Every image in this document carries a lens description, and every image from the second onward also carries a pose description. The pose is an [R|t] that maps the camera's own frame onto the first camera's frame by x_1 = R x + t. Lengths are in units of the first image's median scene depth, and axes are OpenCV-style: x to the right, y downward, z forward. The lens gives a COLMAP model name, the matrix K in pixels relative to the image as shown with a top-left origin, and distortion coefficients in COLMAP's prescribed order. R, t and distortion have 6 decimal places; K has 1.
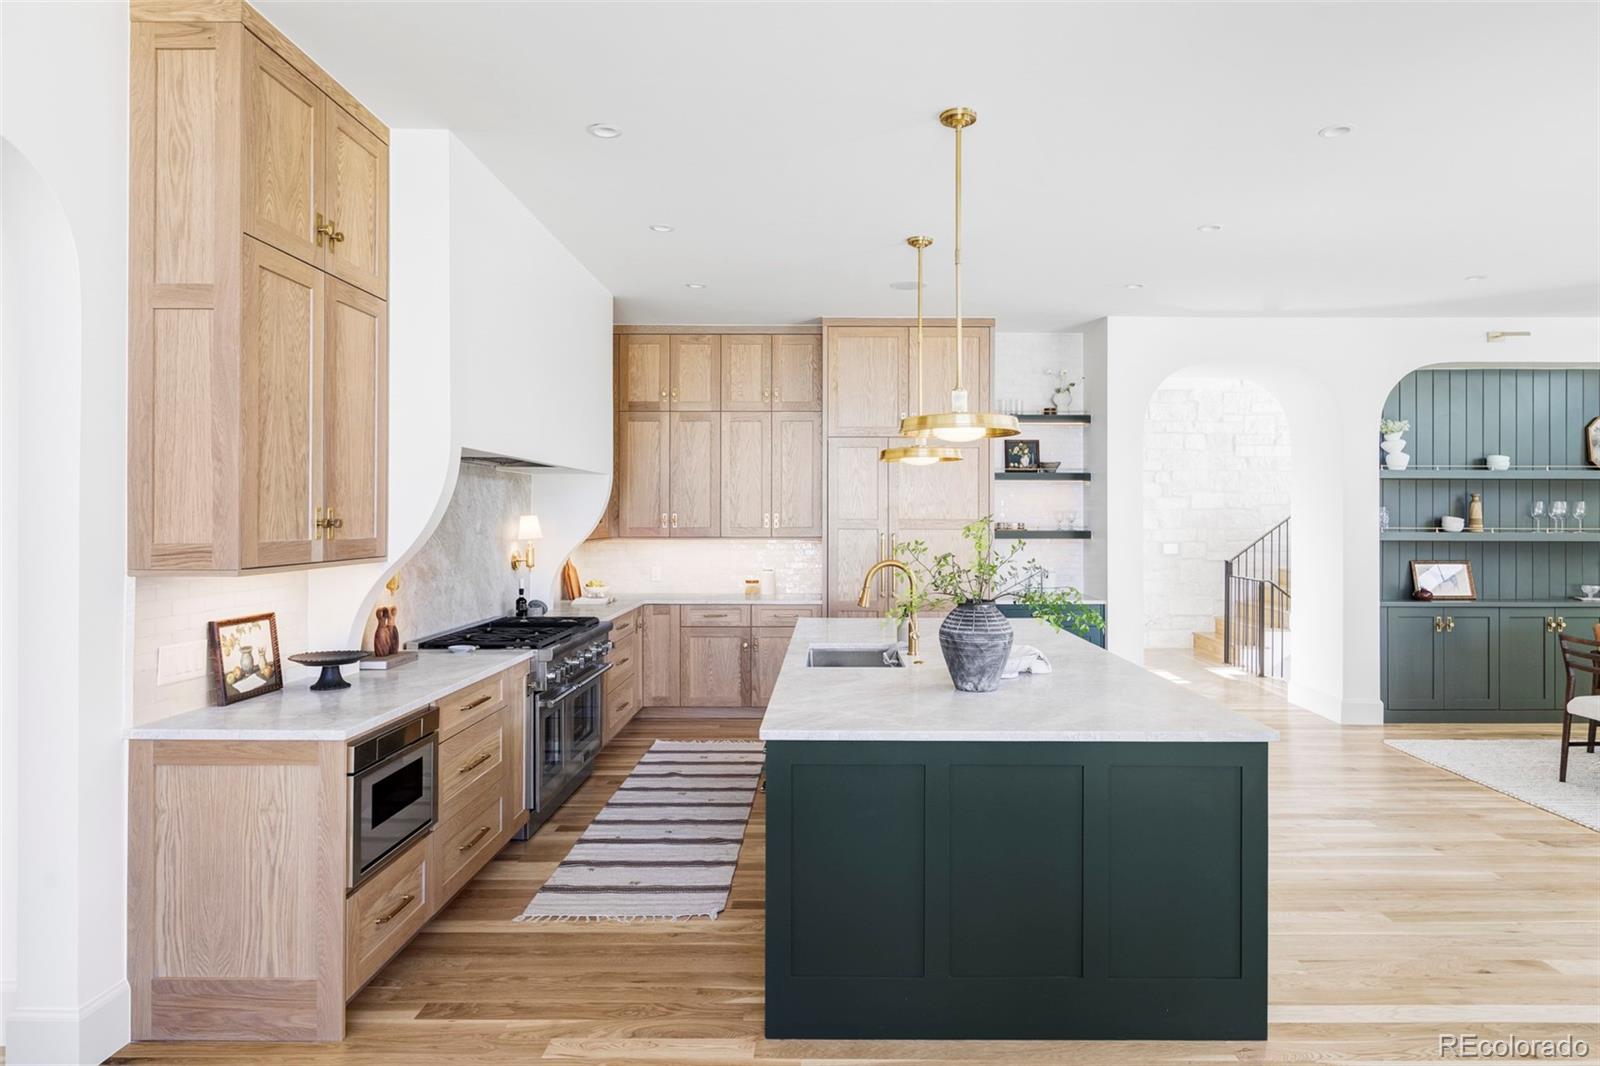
lens RADIAL K [[944.2, 0, 825.5], [0, 944.2, 513.3], [0, 0, 1]] dist [-0.002030, 0.000395]
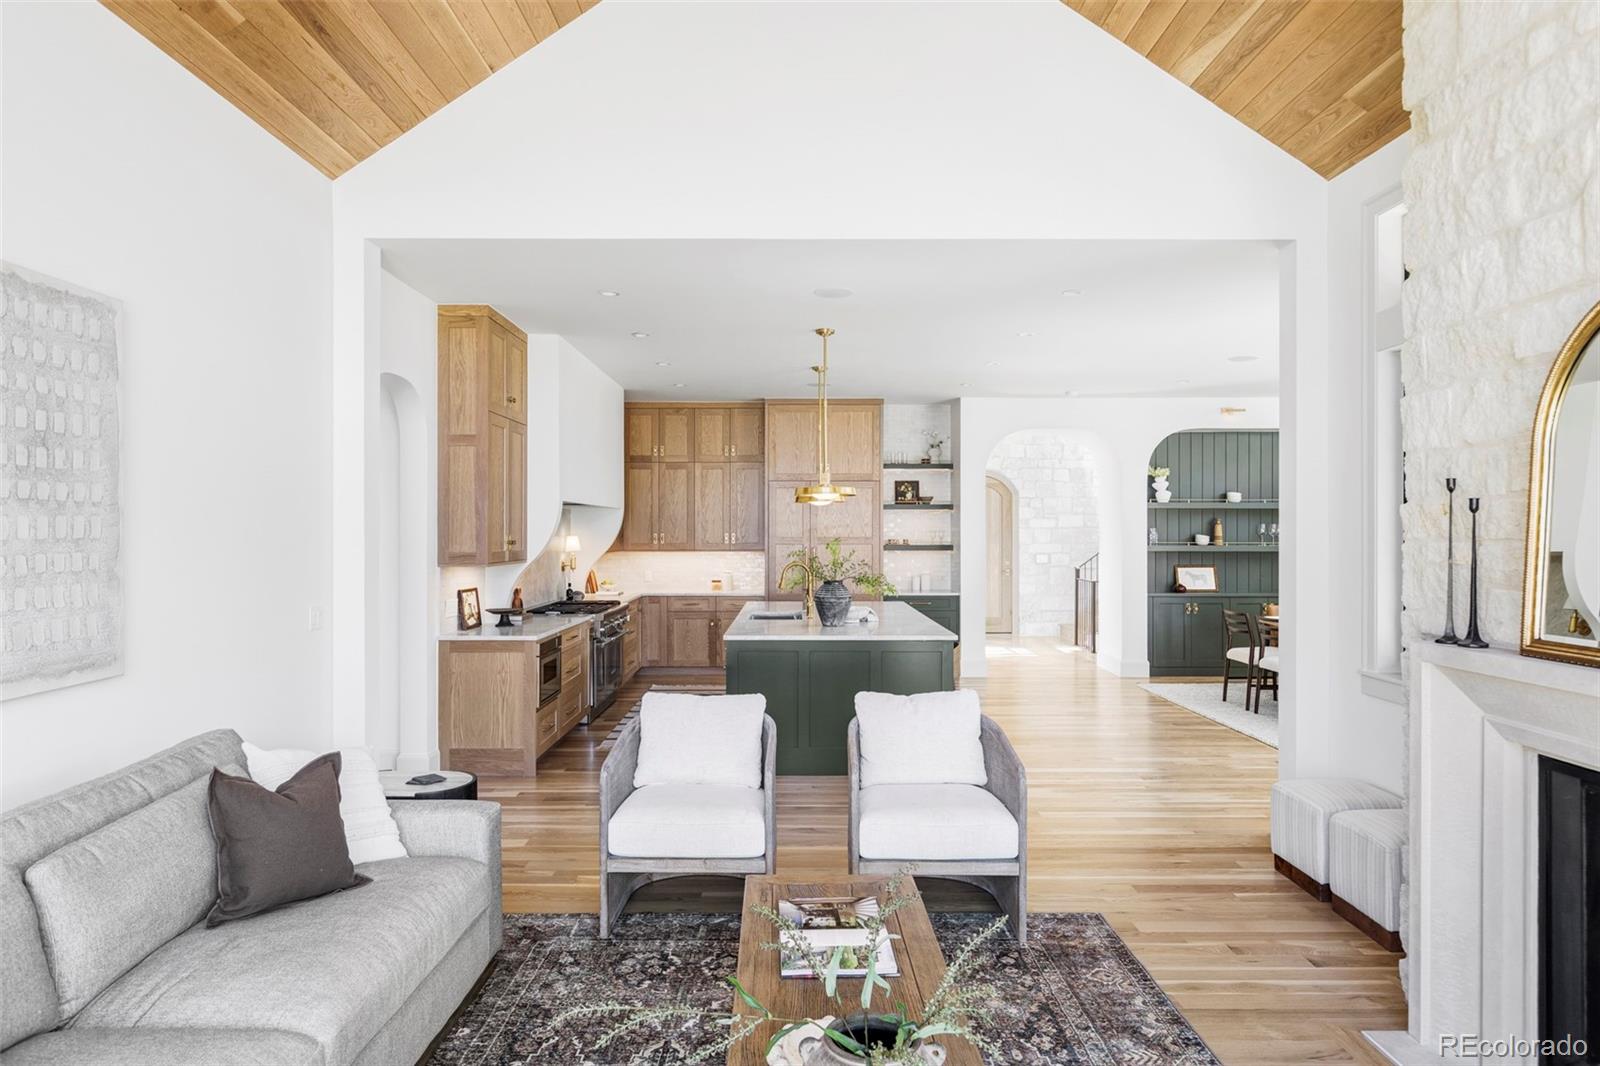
lens RADIAL K [[962.9, 0, 800.0], [0, 962.9, 533.0], [0, 0, 1]] dist [0.003675, 0.000628]
pose [[0.999903, -0.001980, 0.013812, 0.042177], [0.001895, 0.999979, 0.006121, -0.013196], [-0.013823, -0.006094, 0.999886, -0.675115]]
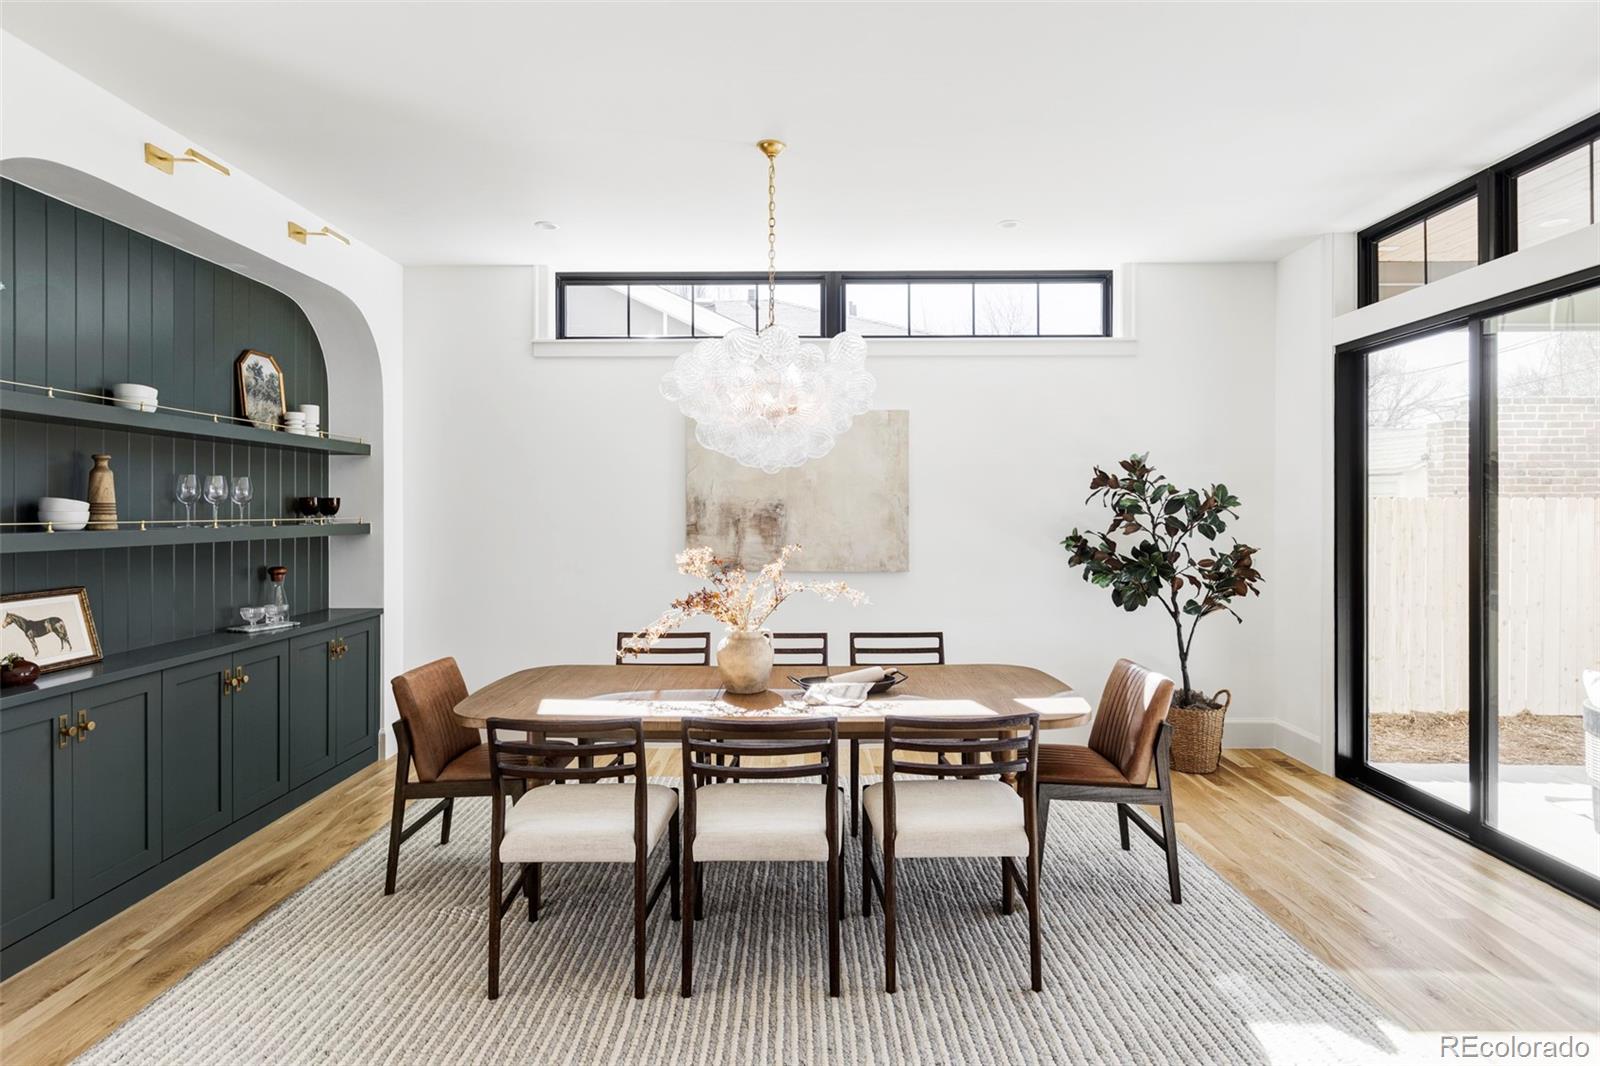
lens RADIAL K [[851.0, 0, 798.0], [0, 851.0, 510.6], [0, 0, 1]] dist [-0.000836, -0.000172]
pose [[-0.005278, -0.003151, 0.999981, 0.328089], [-0.005343, 0.999981, 0.003123, 0.008838], [-0.999972, -0.005327, -0.005295, 0.907609]]
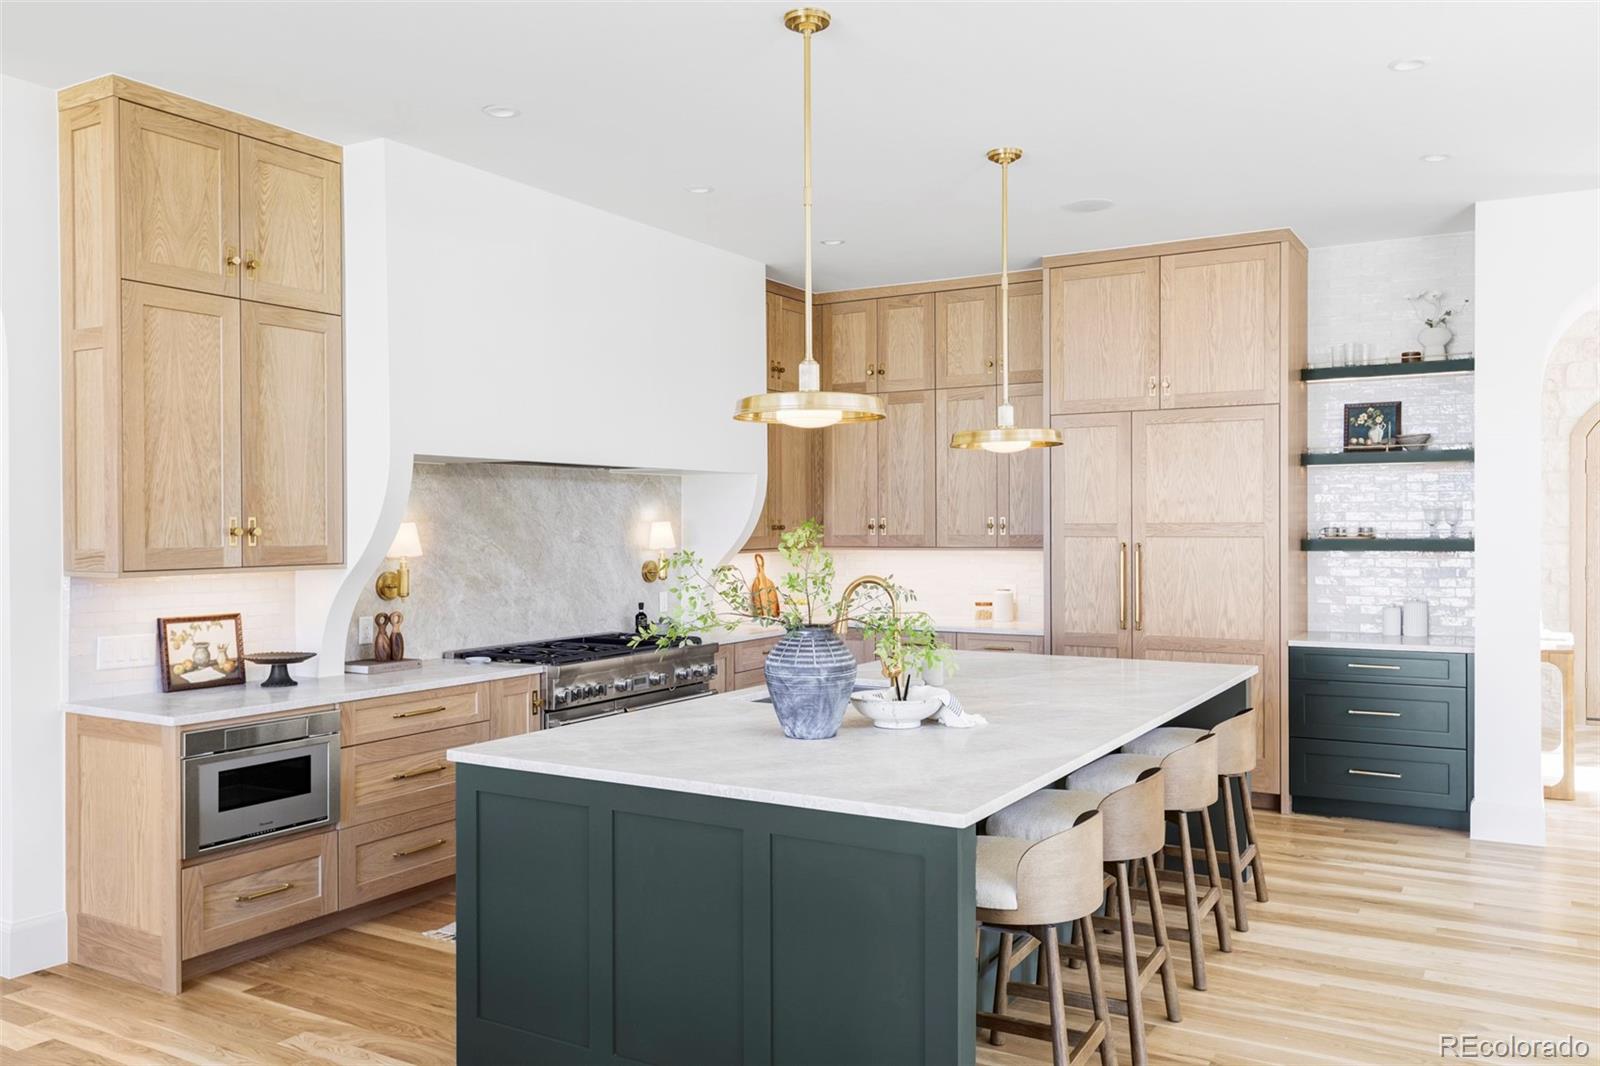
lens RADIAL K [[1230.6, 0, 800.0], [0, 1230.6, 533.0], [0, 0, 1]] dist [0.002274, -0.001413]
pose [[0.861832, -0.002532, -0.507187, 0.459163], [0.009163, 0.999902, 0.010578, 0.001904], [0.507110, -0.013764, 0.861771, 0.066222]]
